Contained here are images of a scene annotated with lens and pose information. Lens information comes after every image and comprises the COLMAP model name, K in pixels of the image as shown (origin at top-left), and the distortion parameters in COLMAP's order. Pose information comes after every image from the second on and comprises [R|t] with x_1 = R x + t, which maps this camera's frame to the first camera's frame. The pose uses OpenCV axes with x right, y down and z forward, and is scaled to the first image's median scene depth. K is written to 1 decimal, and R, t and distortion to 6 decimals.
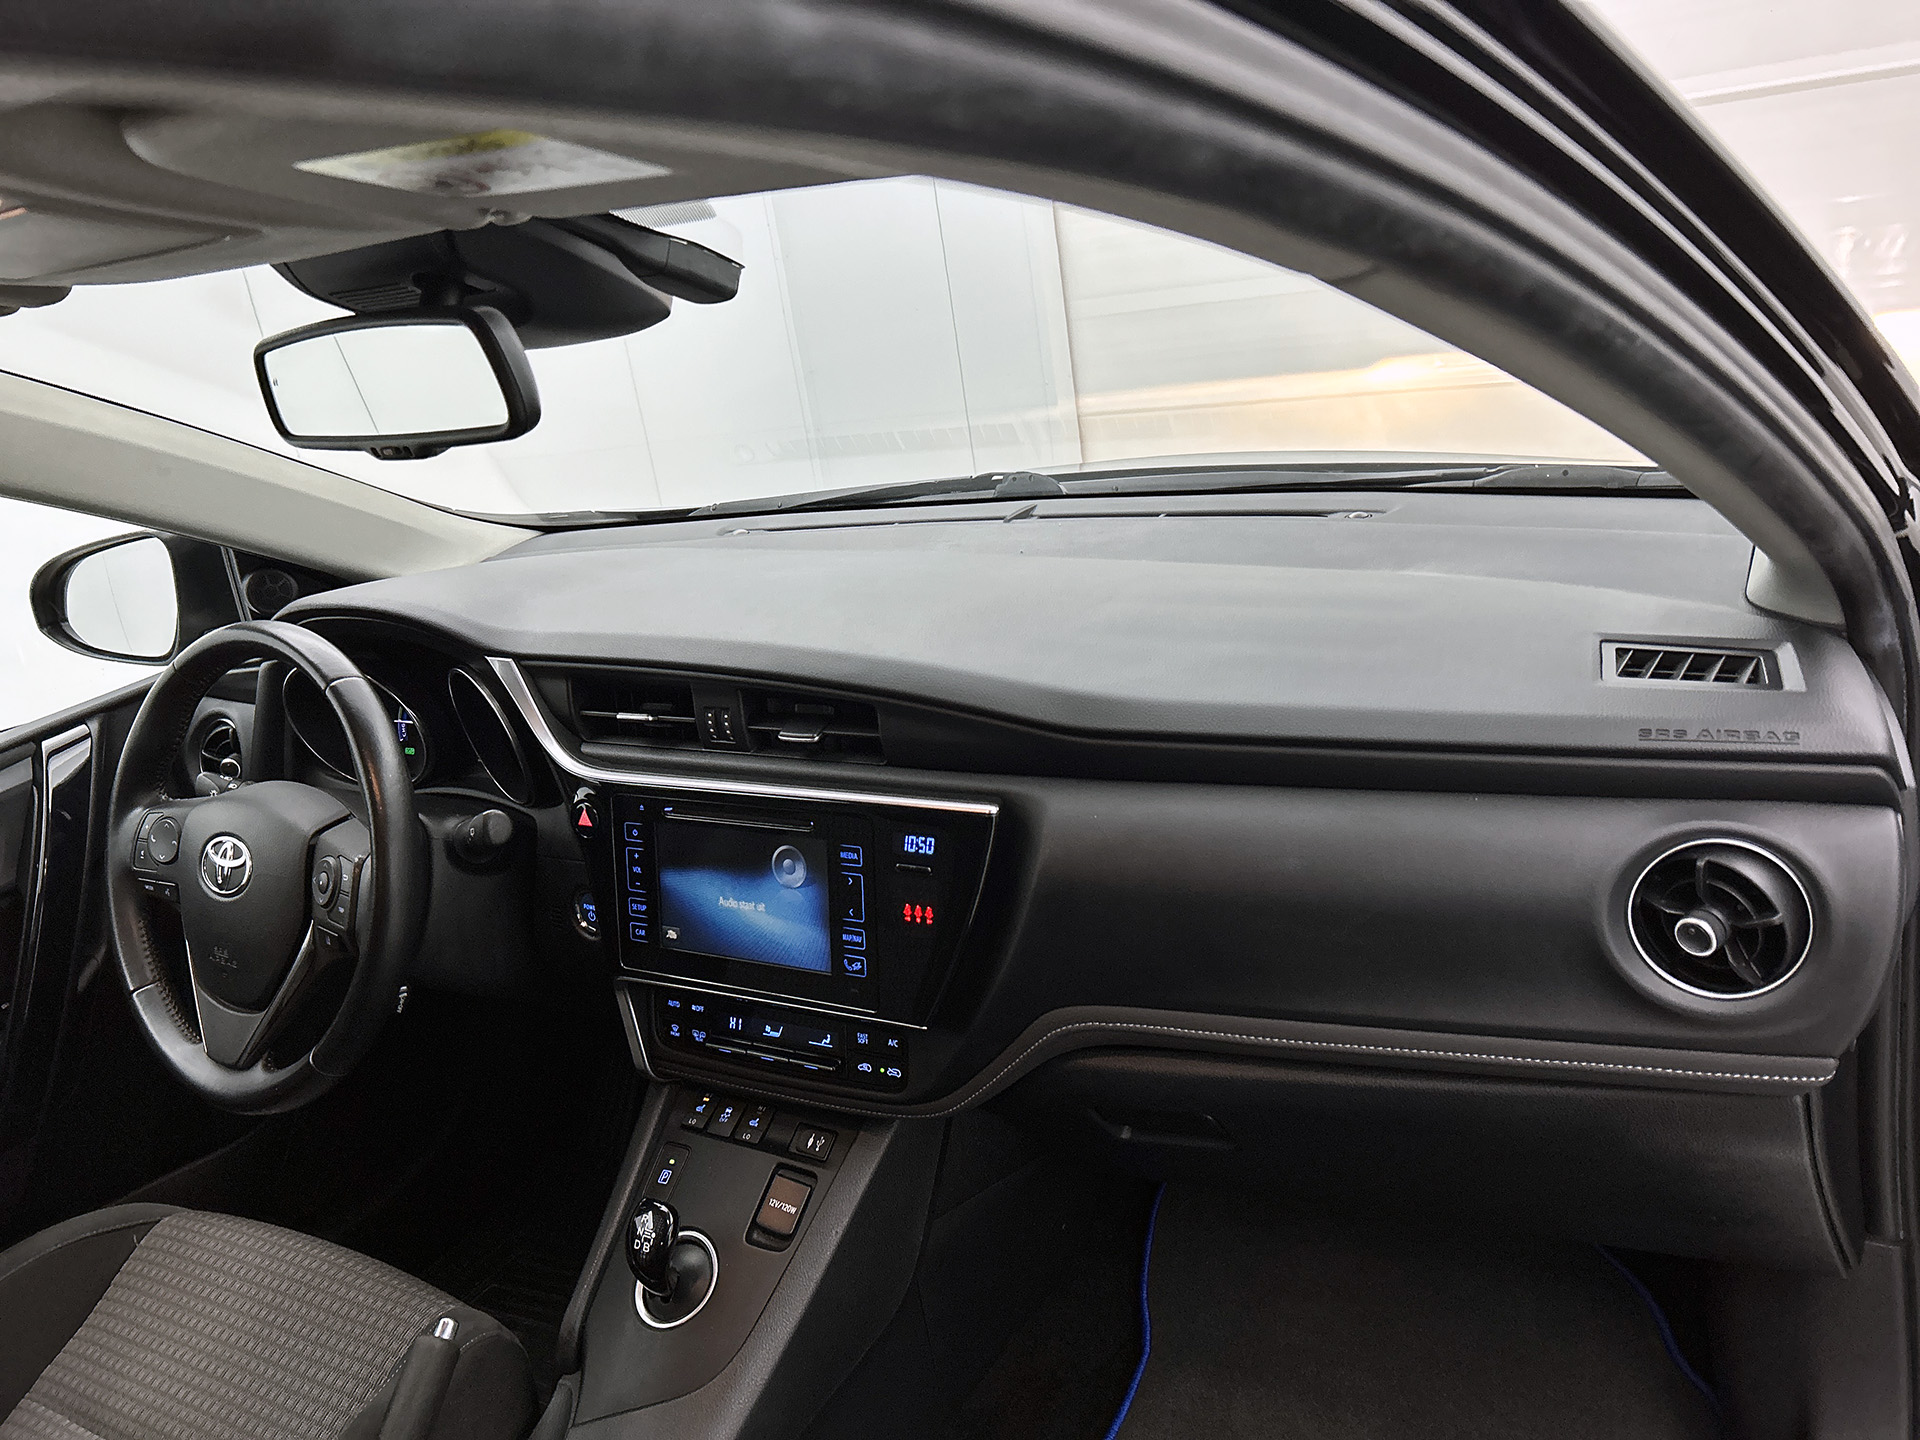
lens RADIAL K [[1402.0, 0, 962.3], [0, 1402.0, 724.7], [0, 0, 1]] dist [0.093030, -0.163247]
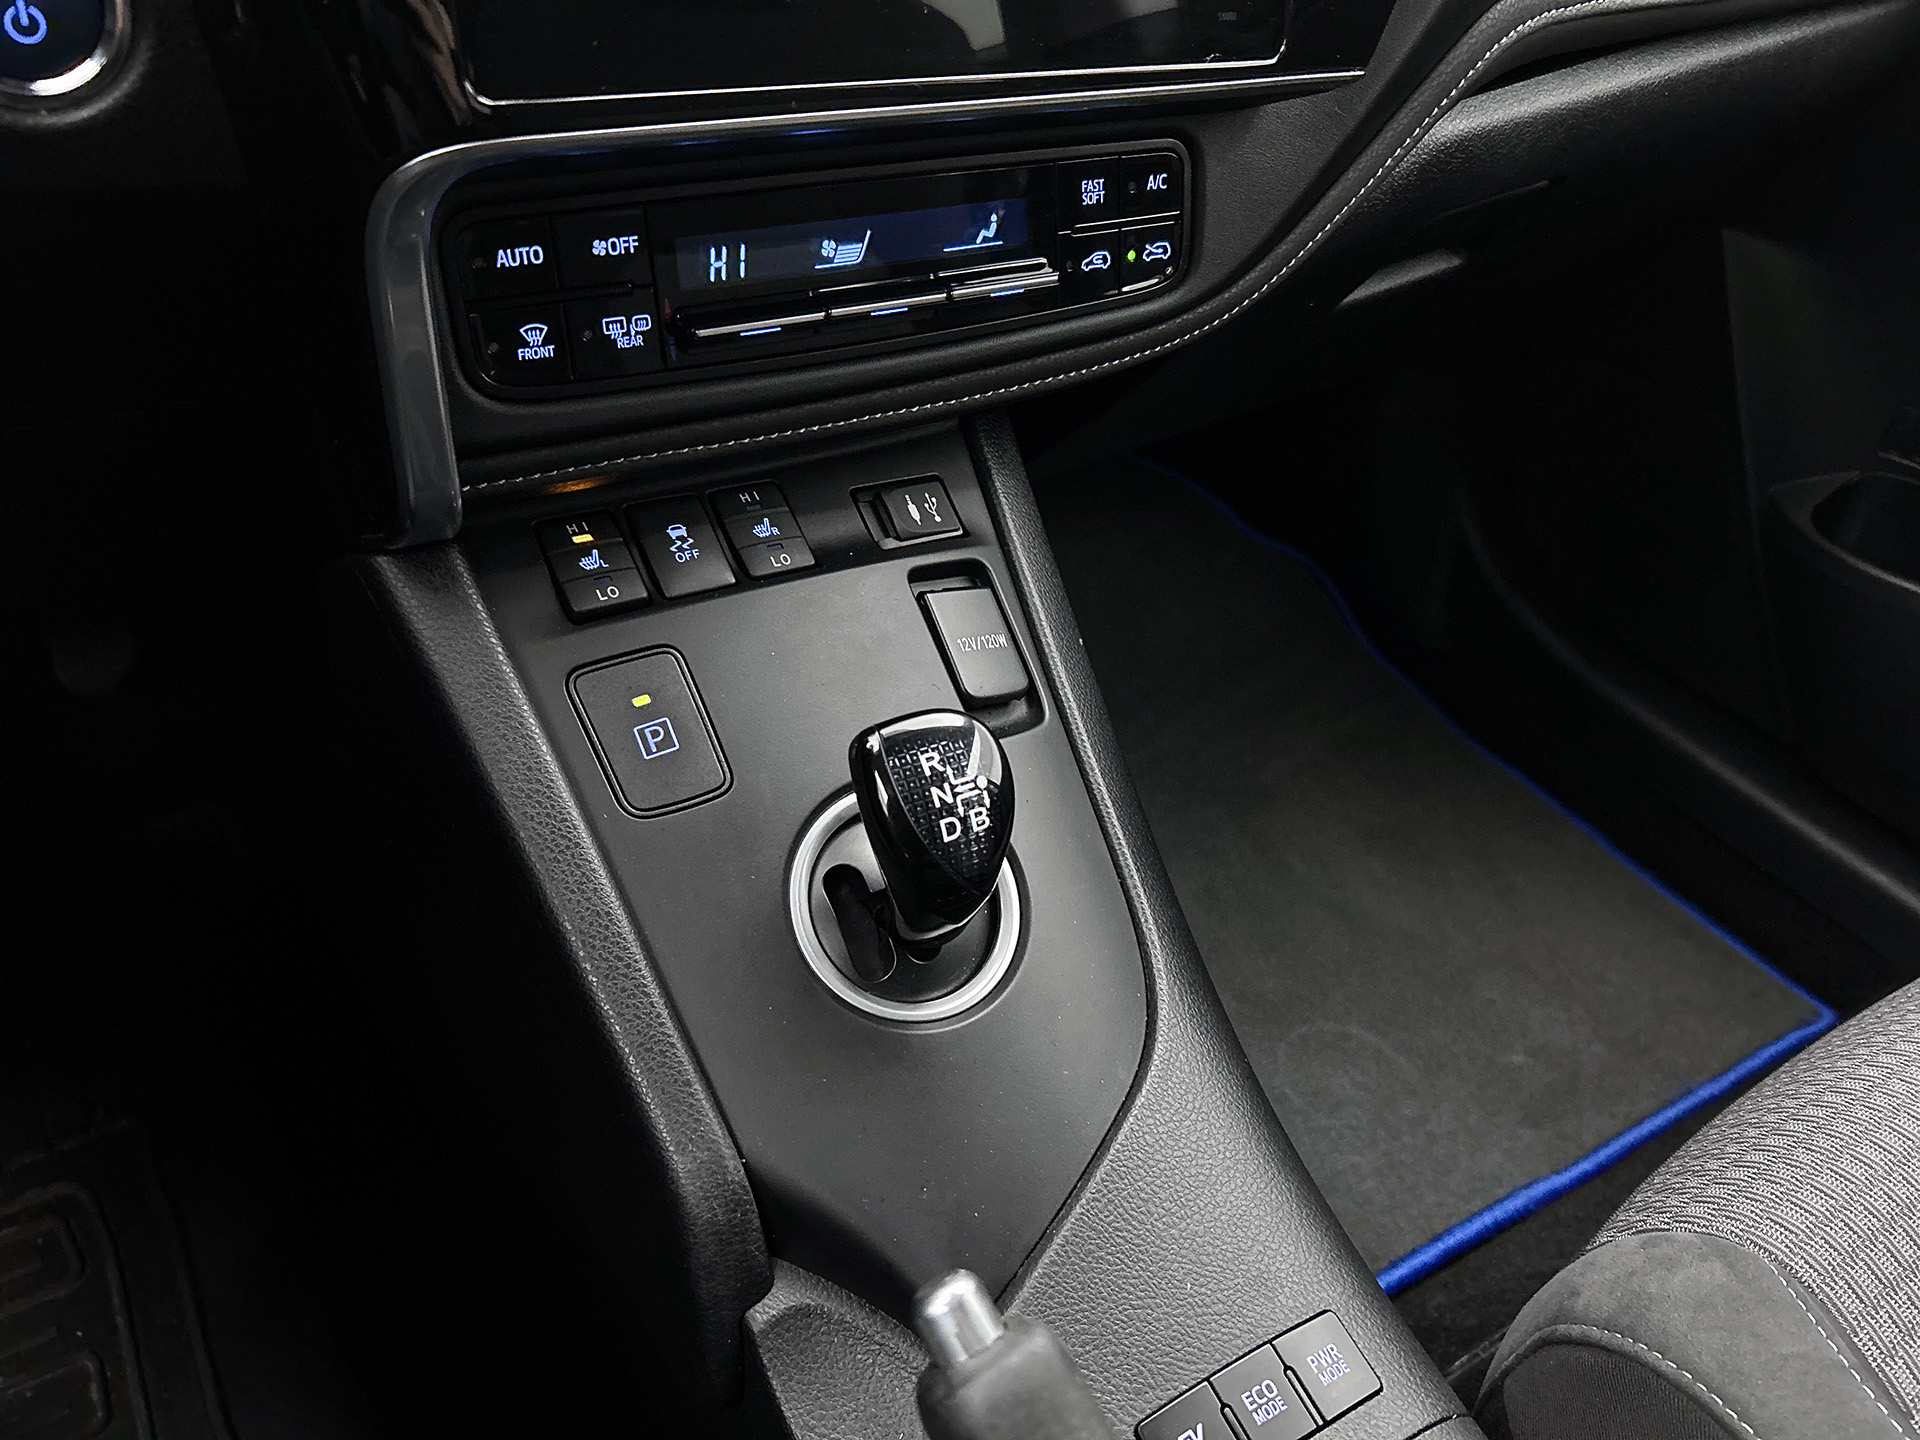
lens RADIAL K [[1462.4, 0, 960.0], [0, 1462.4, 720.0], [0, 0, 1]] dist [0.131865, -0.406817]
pose [[0.445698, -0.379028, 0.810982, -0.498418], [0.125566, 0.923453, 0.362585, 0.194996], [-0.886333, -0.059772, 0.459174, 0.786253]]
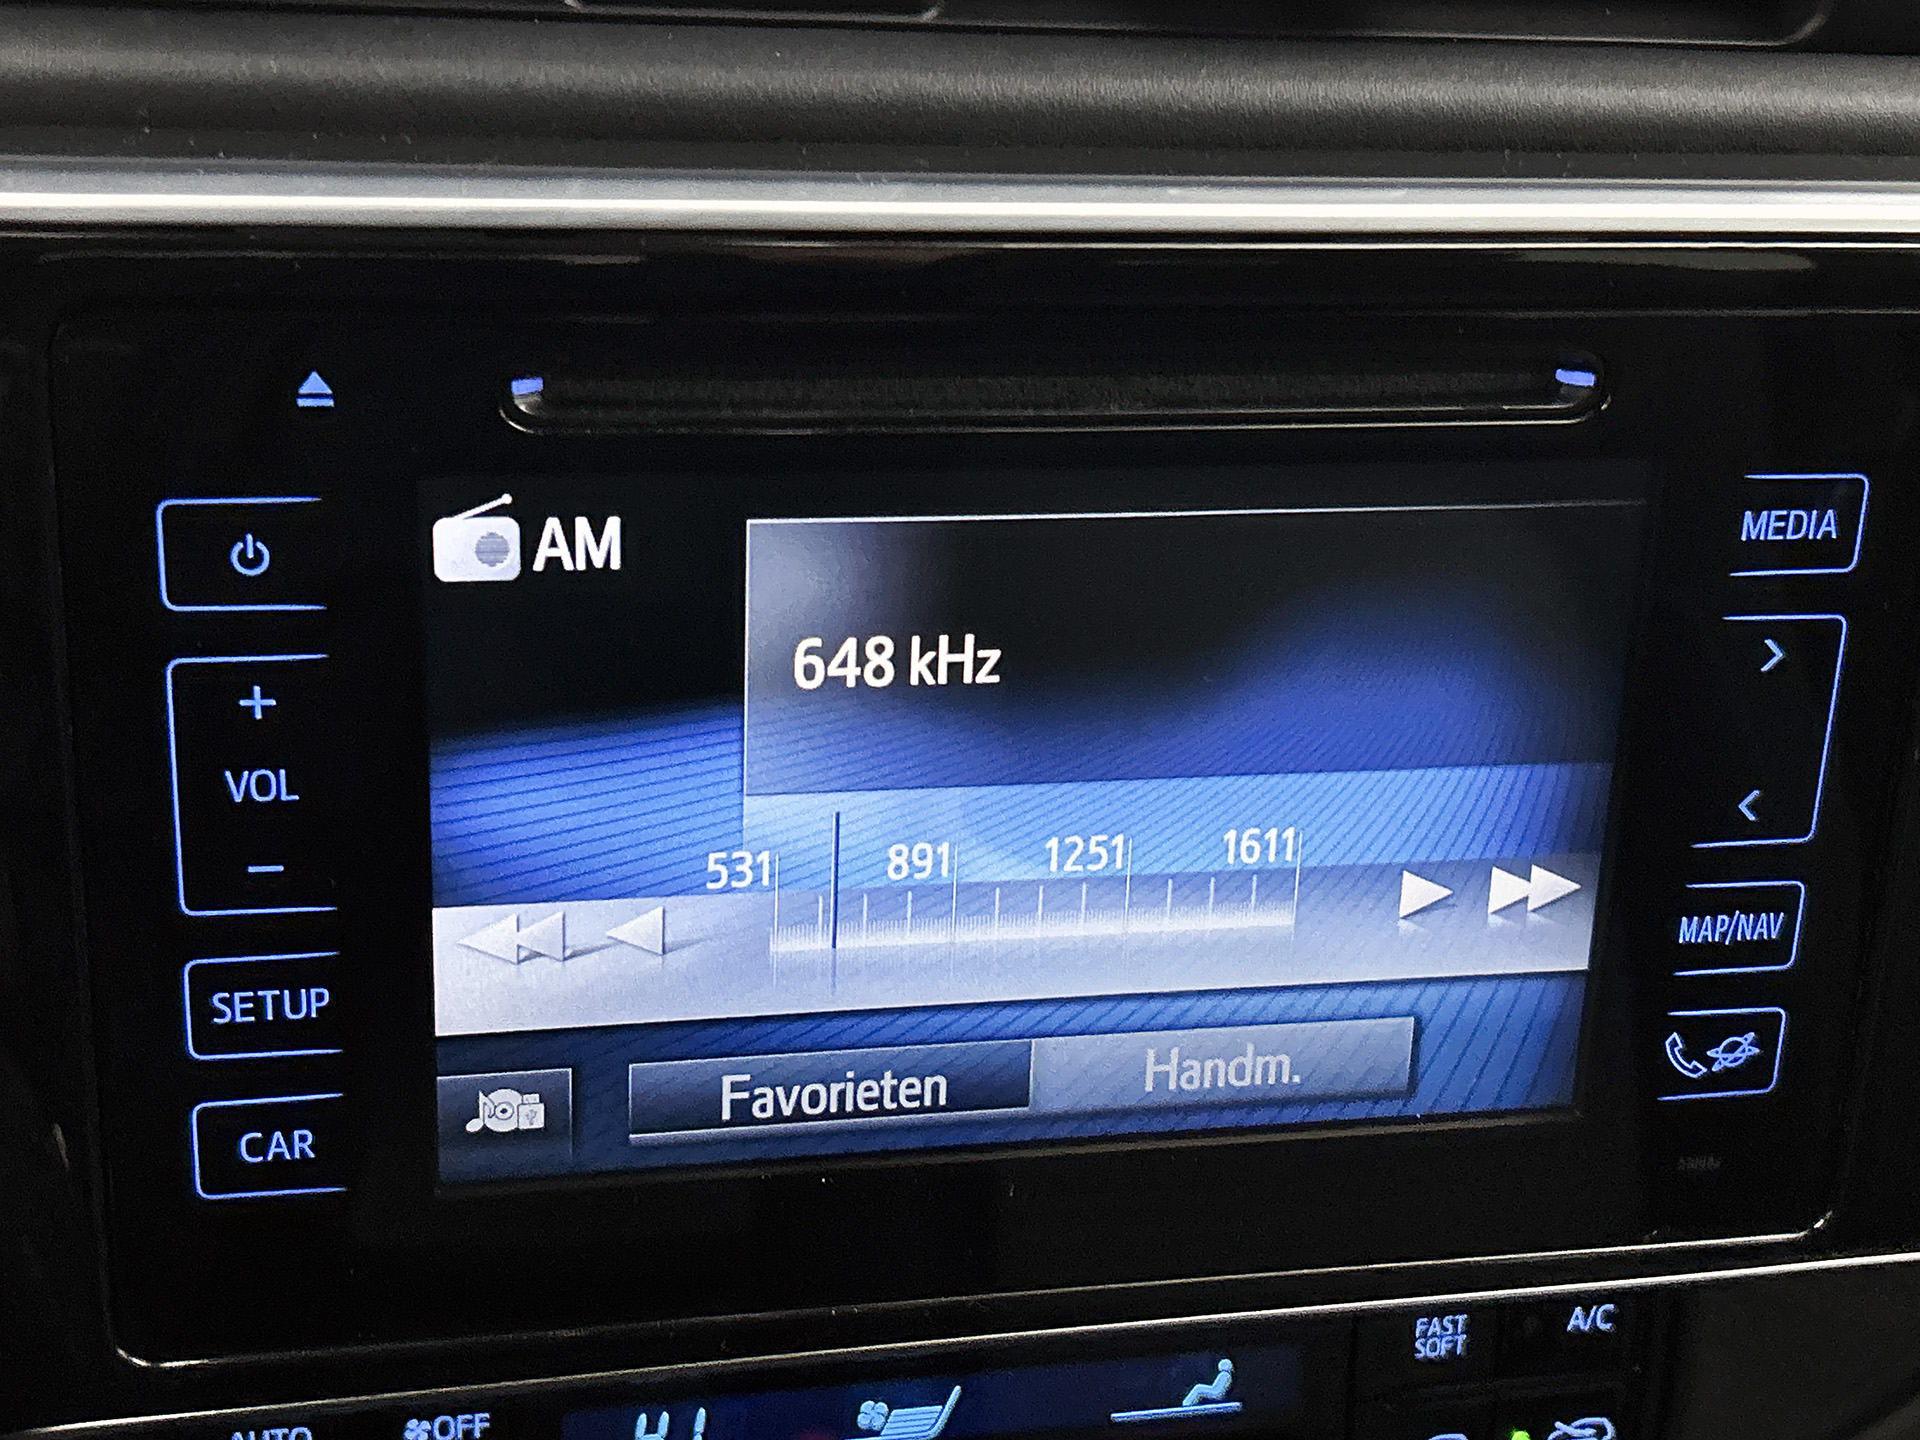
lens RADIAL K [[2639.8, 0, 950.2], [0, 2639.8, 718.2], [0, 0, 1]] dist [0.198599, -0.740500]
pose [[0.728470, -0.170877, 0.663425, -0.374486], [0.029391, 0.975297, 0.218933, 0.031876], [-0.684447, -0.139987, 0.715497, 0.735489]]
